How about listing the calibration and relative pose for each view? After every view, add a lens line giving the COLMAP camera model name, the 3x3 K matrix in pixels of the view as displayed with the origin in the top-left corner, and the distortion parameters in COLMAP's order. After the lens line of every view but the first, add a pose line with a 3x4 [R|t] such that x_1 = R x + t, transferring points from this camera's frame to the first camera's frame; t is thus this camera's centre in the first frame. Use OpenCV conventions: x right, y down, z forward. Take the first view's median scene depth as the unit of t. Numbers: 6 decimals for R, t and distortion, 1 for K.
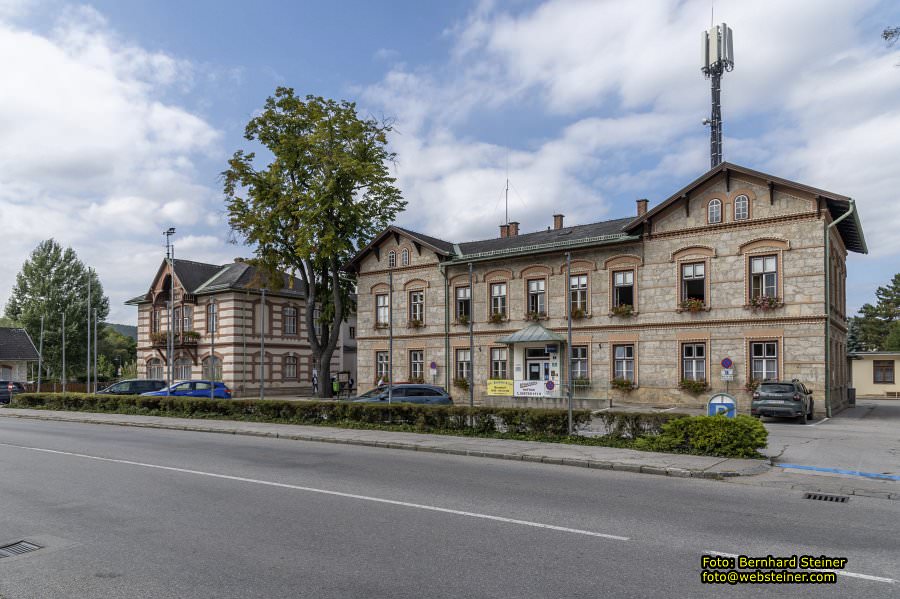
lens RADIAL K [[652.0, 0, 449.3], [0, 652.0, 299.3], [0, 0, 1]] dist [0.000930, 0.000028]
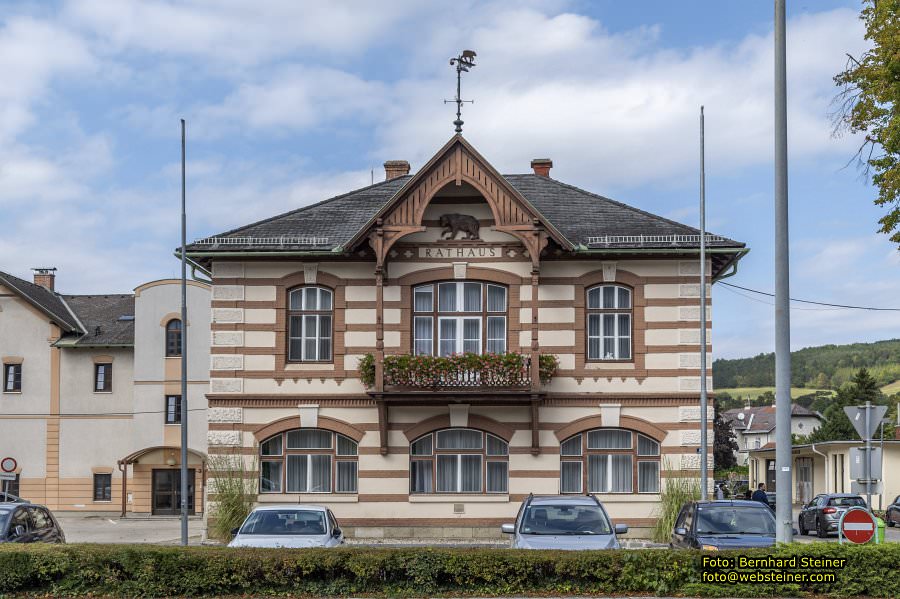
lens RADIAL K [[1133.0, 0, 450.2], [0, 1133.0, 299.9], [0, 0, 1]] dist [0.016819, 0.000000]
pose [[0.815728, 0.083187, 0.572423, -0.774676], [-0.069526, 0.996531, -0.045742, 0.049700], [-0.574242, -0.002485, 0.818682, 0.525665]]
